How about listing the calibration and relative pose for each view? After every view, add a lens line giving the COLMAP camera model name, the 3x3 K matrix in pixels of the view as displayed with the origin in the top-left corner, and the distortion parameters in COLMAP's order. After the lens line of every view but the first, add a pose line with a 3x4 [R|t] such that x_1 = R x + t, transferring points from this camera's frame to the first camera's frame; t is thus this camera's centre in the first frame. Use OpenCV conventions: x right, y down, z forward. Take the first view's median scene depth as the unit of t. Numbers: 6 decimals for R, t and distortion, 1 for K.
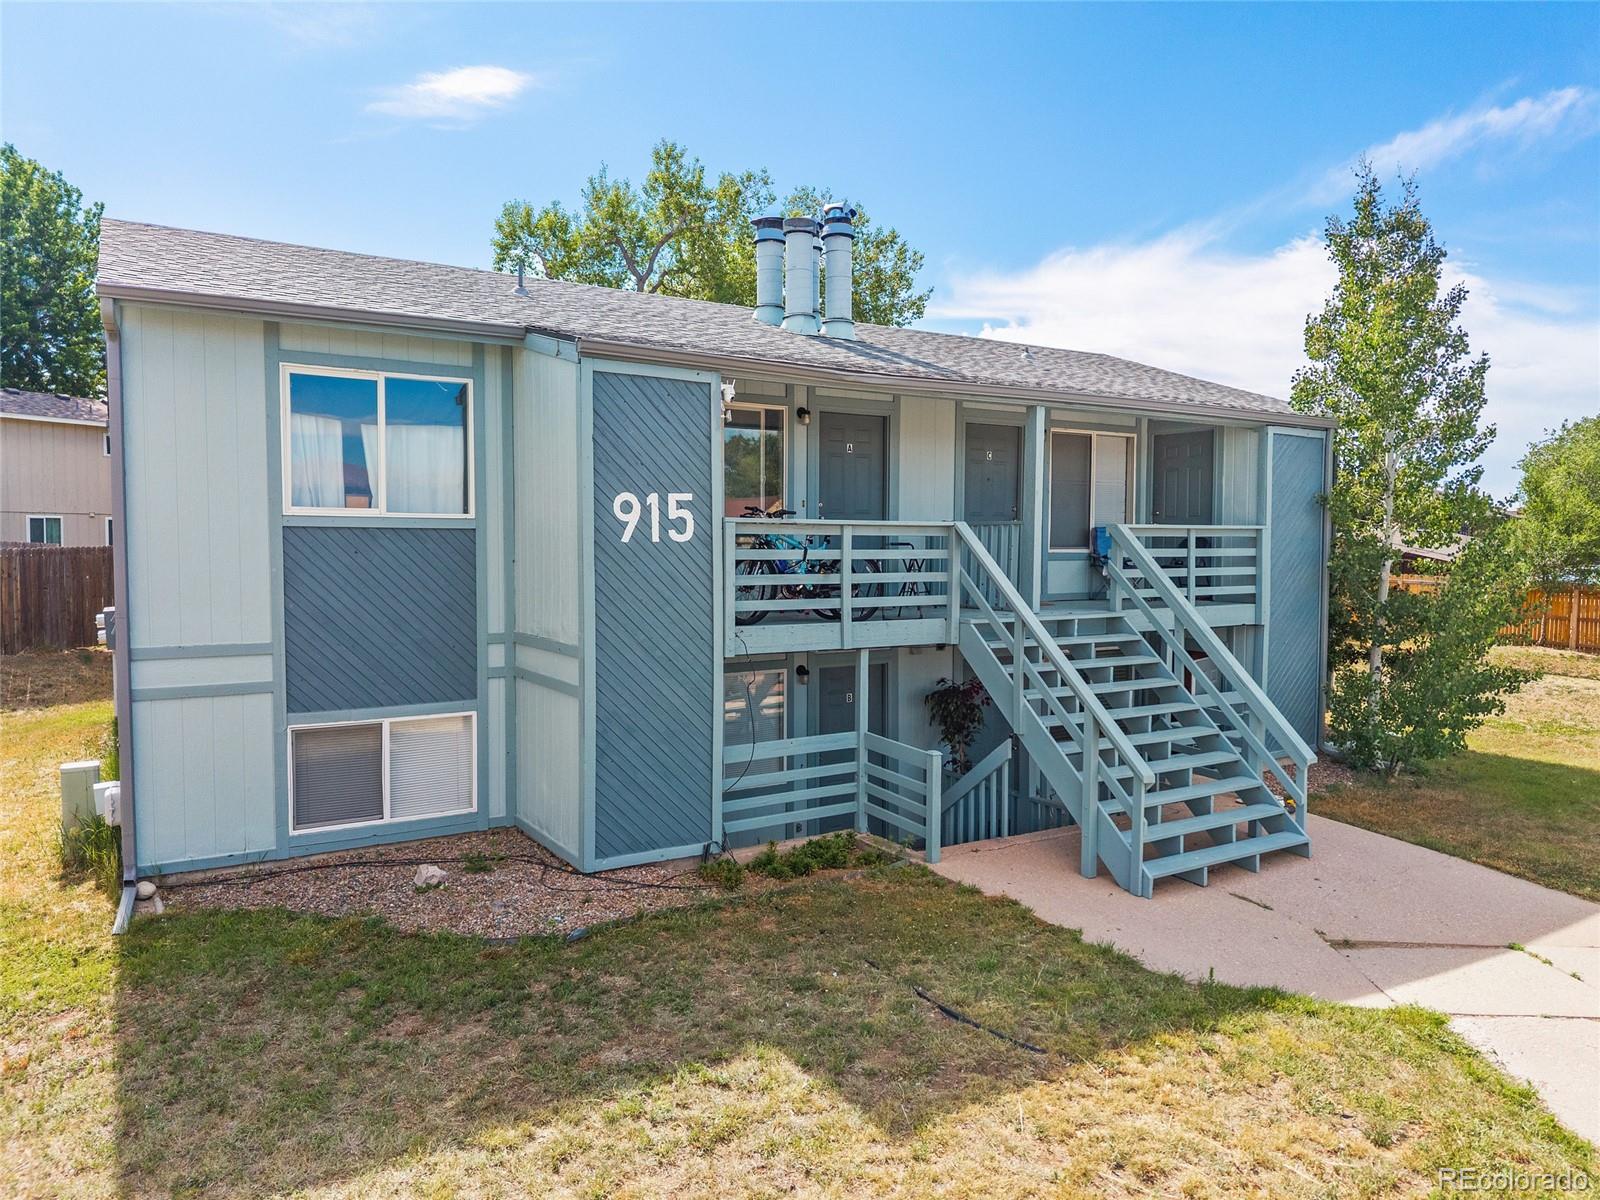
lens RADIAL K [[1082.4, 0, 800.0], [0, 1082.4, 600.0], [0, 0, 1]] dist [0.045592, -0.067318]
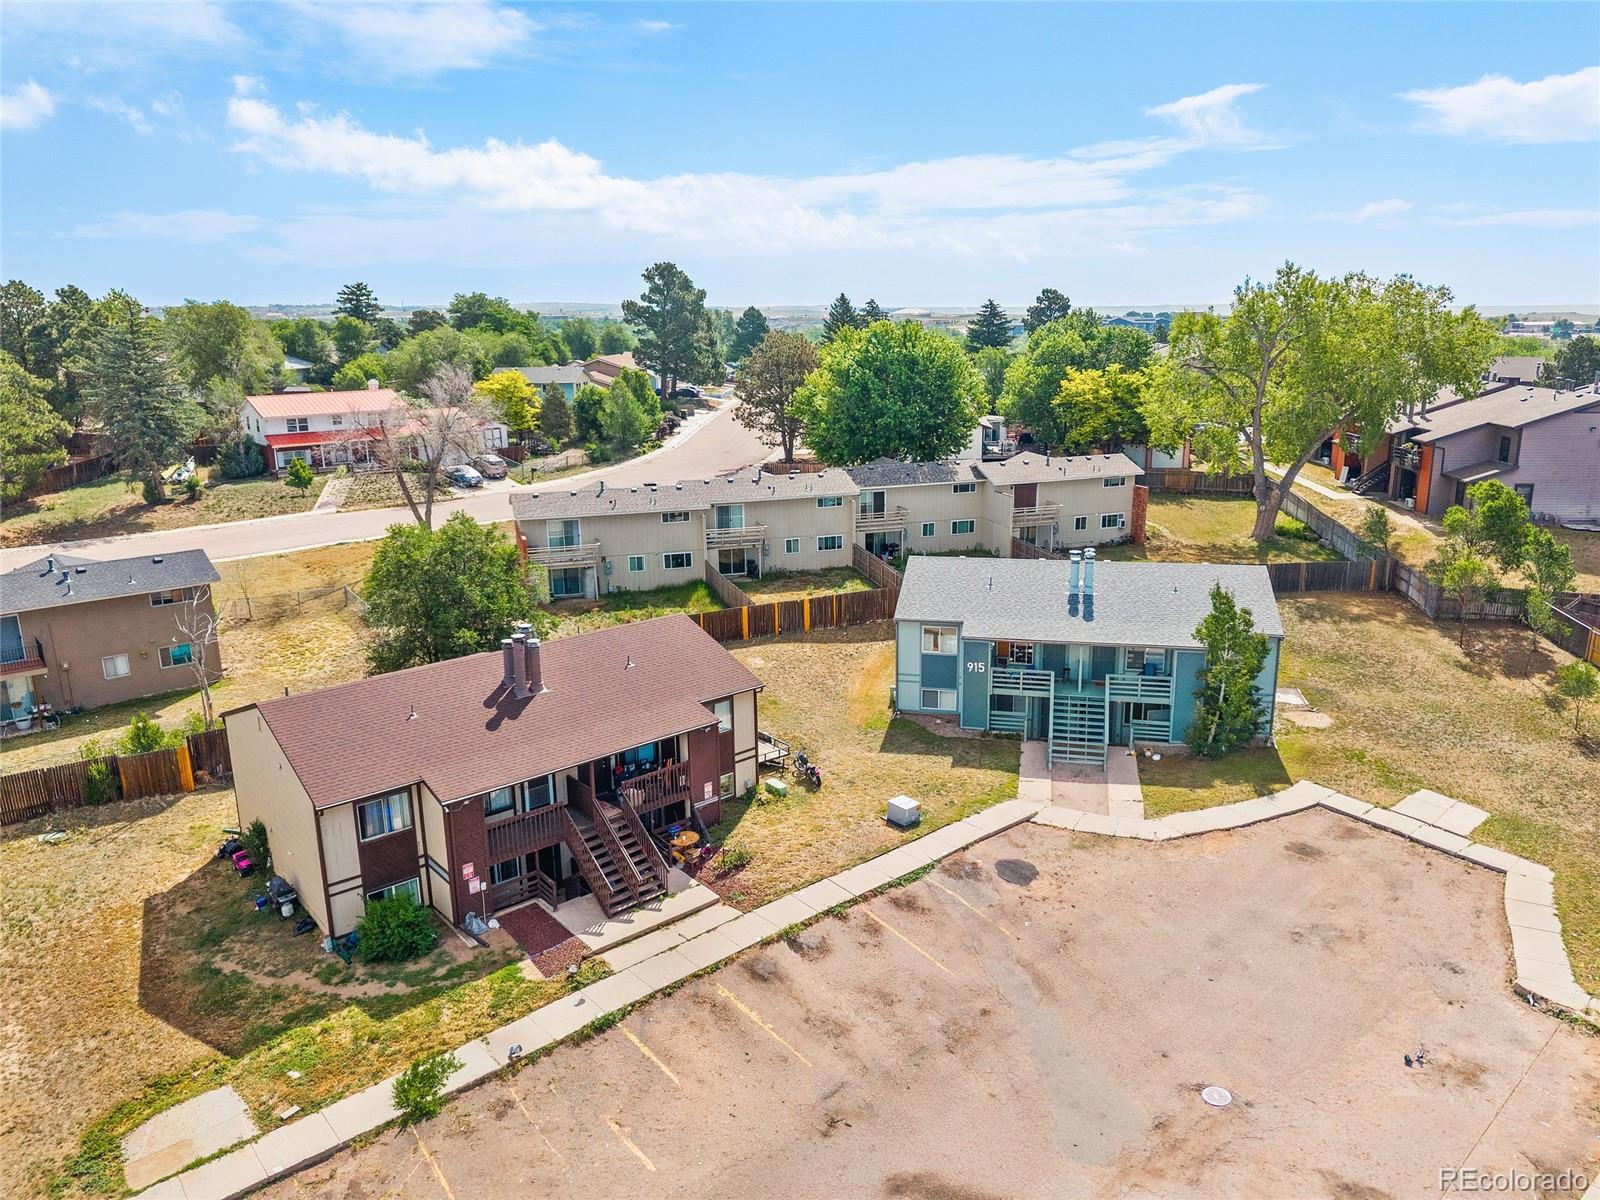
lens RADIAL K [[1106.7, 0, 807.4], [0, 1106.7, 616.8], [0, 0, 1]] dist [0.052229, -0.060680]
pose [[0.717769, 0.173357, -0.674355, 2.820005], [-0.025618, 0.974429, 0.223231, -1.473617], [0.695809, -0.142953, 0.703856, -3.279264]]
